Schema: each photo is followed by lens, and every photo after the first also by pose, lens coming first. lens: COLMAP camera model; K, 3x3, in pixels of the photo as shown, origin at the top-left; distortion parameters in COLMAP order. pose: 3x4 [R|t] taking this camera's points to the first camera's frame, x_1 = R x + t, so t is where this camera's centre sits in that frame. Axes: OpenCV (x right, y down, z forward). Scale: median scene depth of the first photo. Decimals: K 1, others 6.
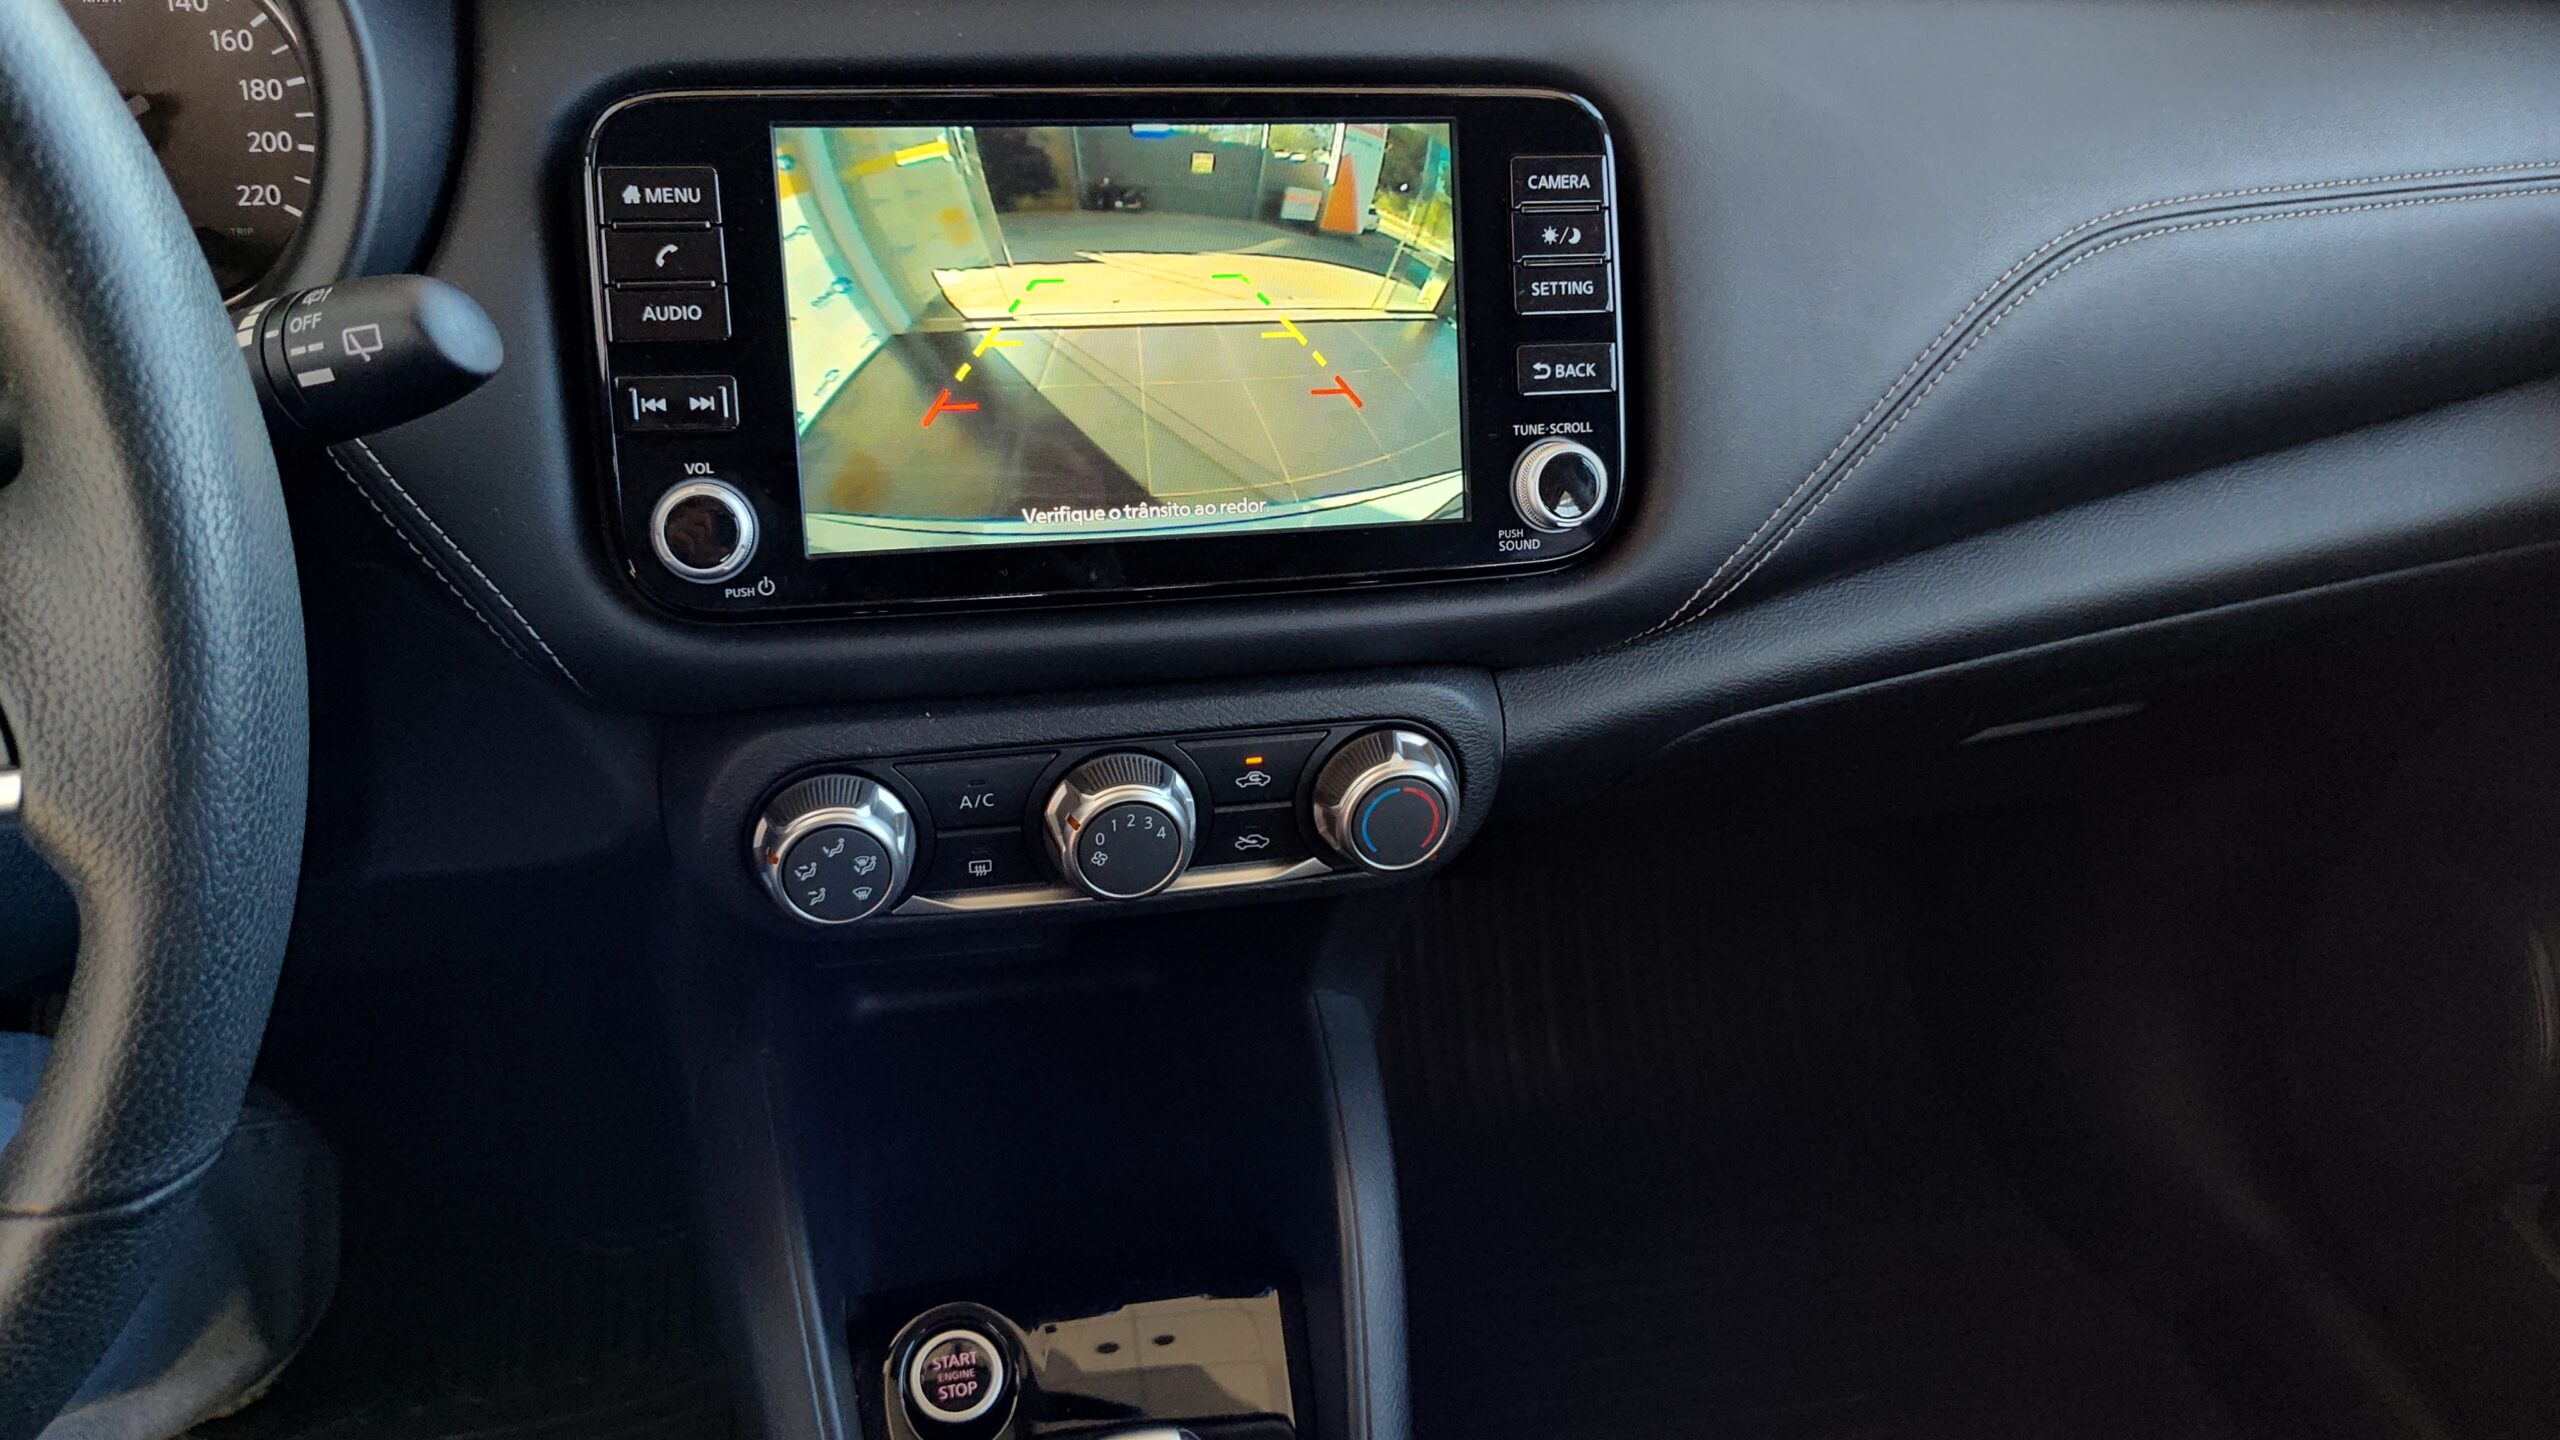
lens RADIAL K [[1884.6, 0, 1277.9], [0, 1884.6, 710.2], [0, 0, 1]] dist [0.001171, -0.004964]
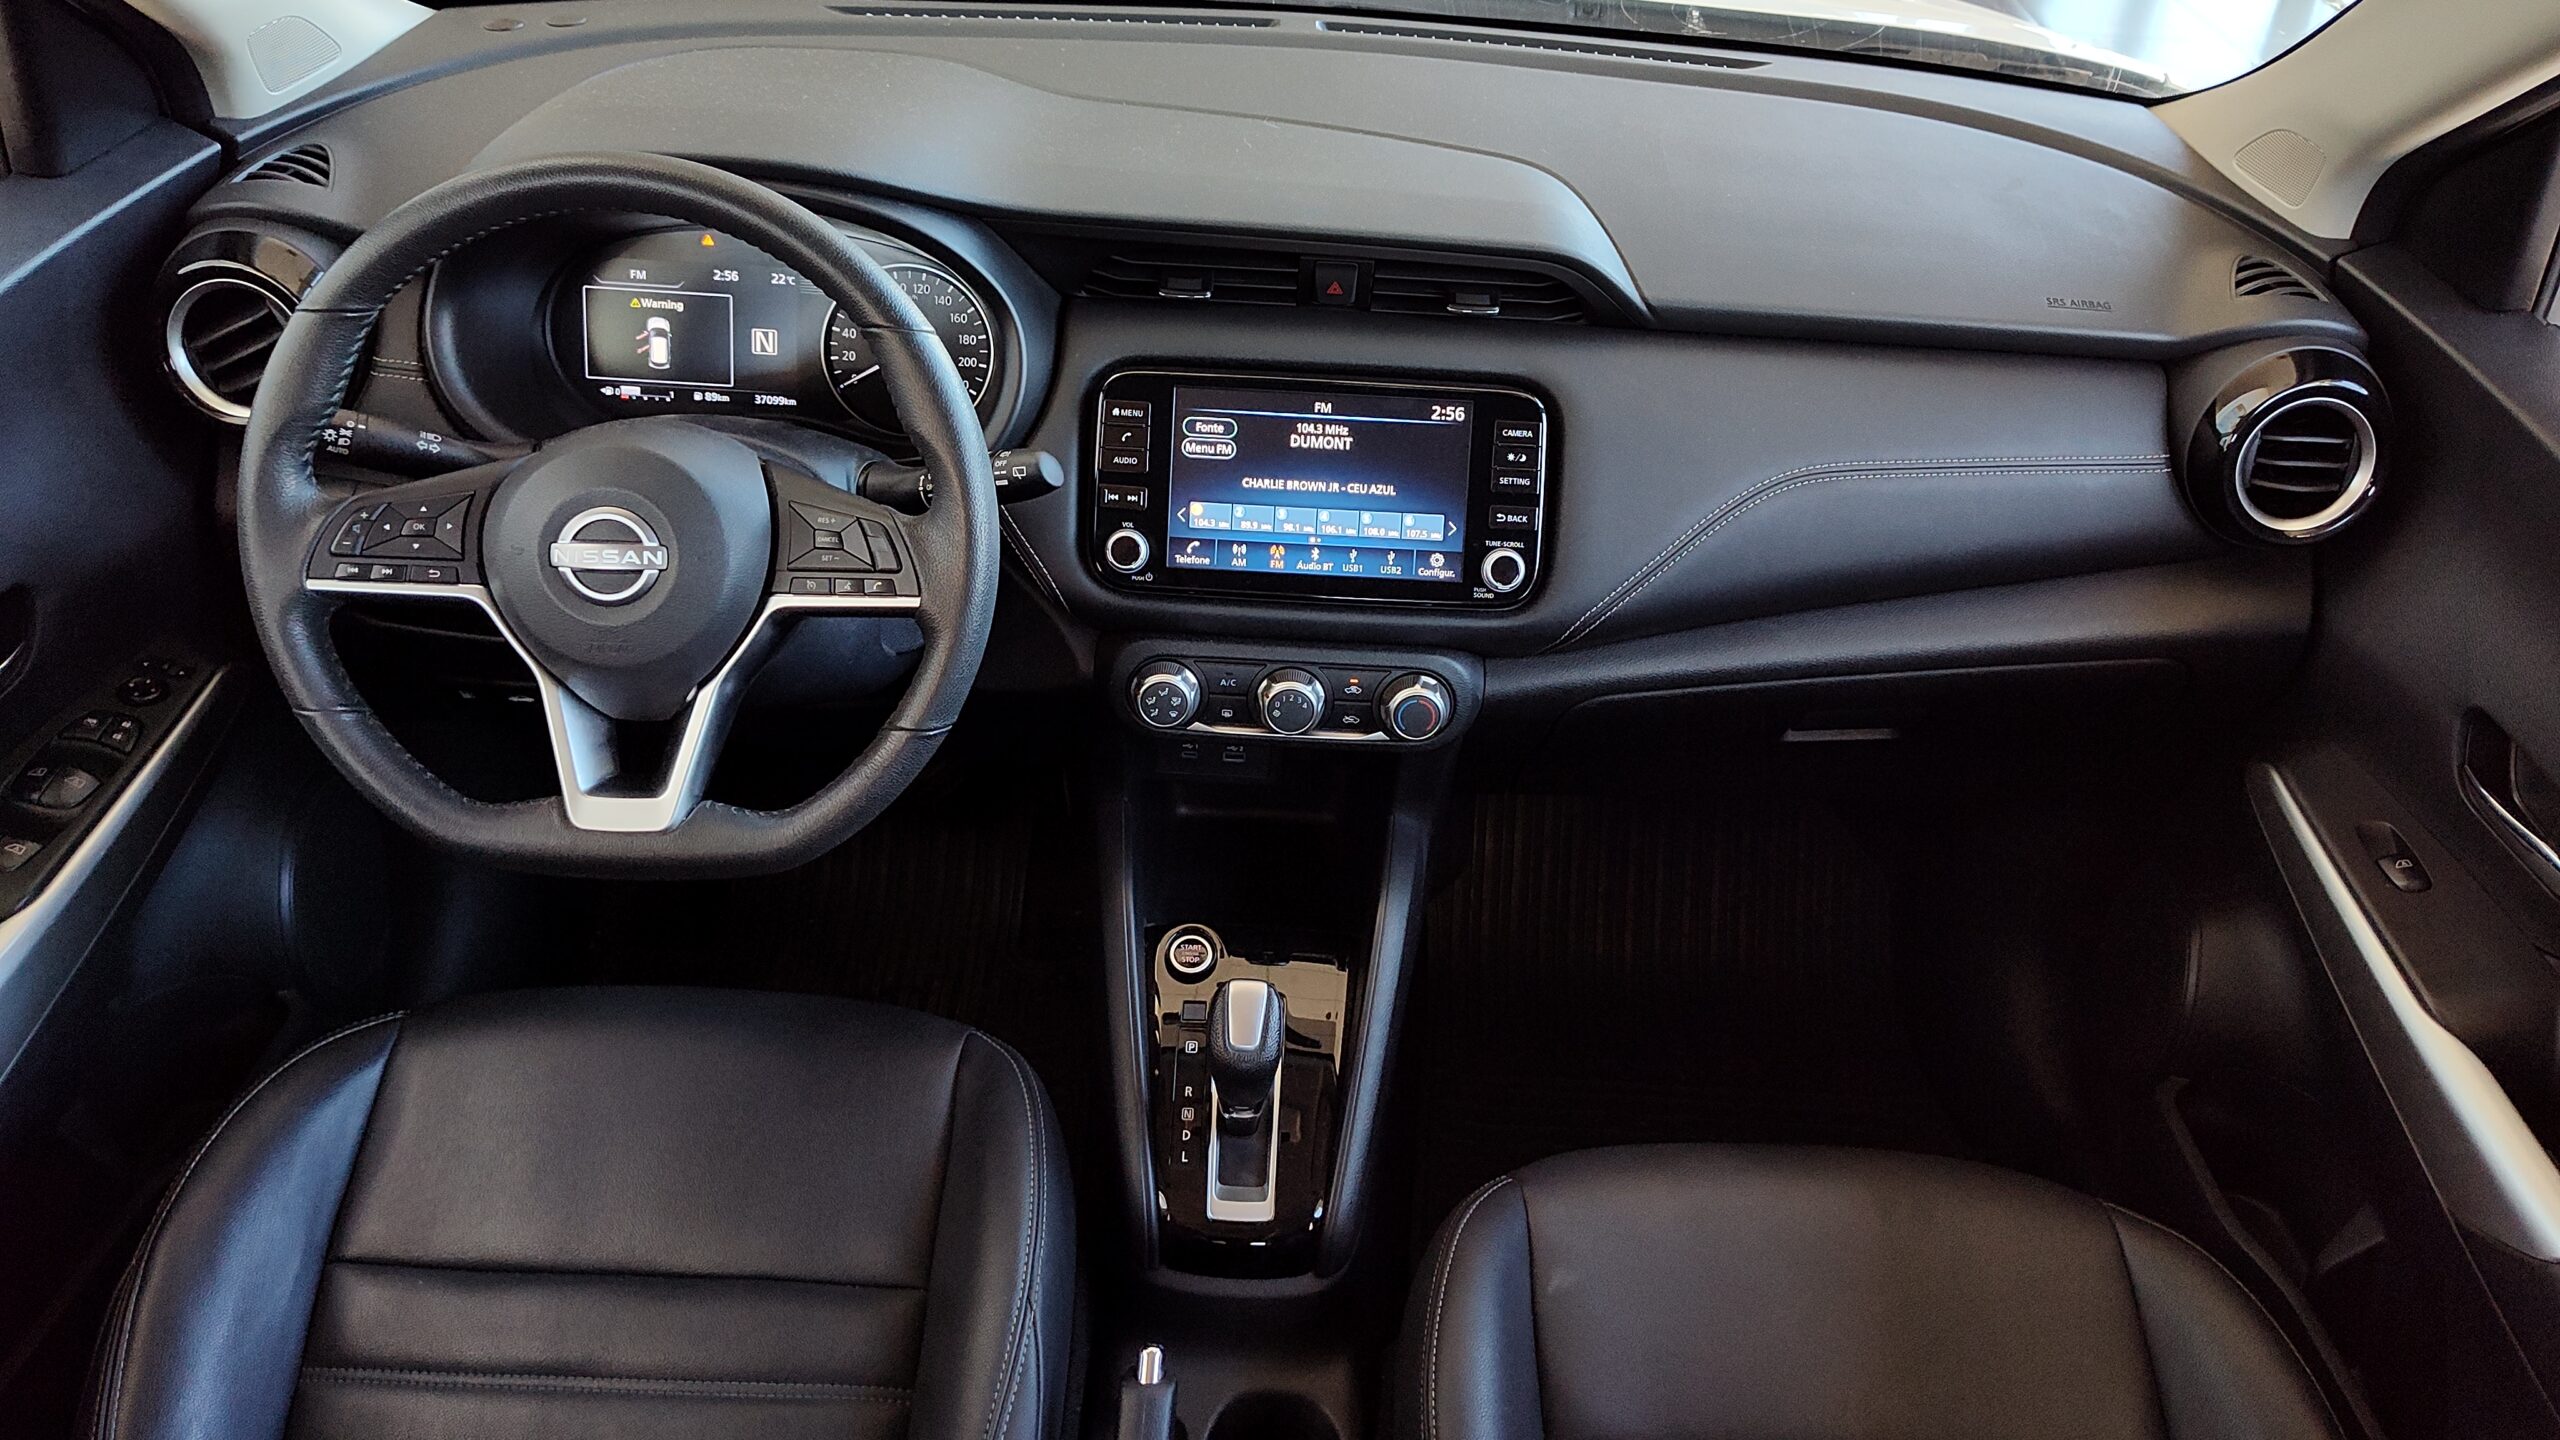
lens RADIAL K [[1767.6, 0, 1288.9], [0, 1767.6, 721.5], [0, 0, 1]] dist [0.020090, -0.011868]
pose [[0.971042, 0.120311, -0.206403, 0.350501], [-0.125849, 0.991953, -0.013864, 0.113944], [0.203074, 0.039438, 0.978369, -1.045191]]
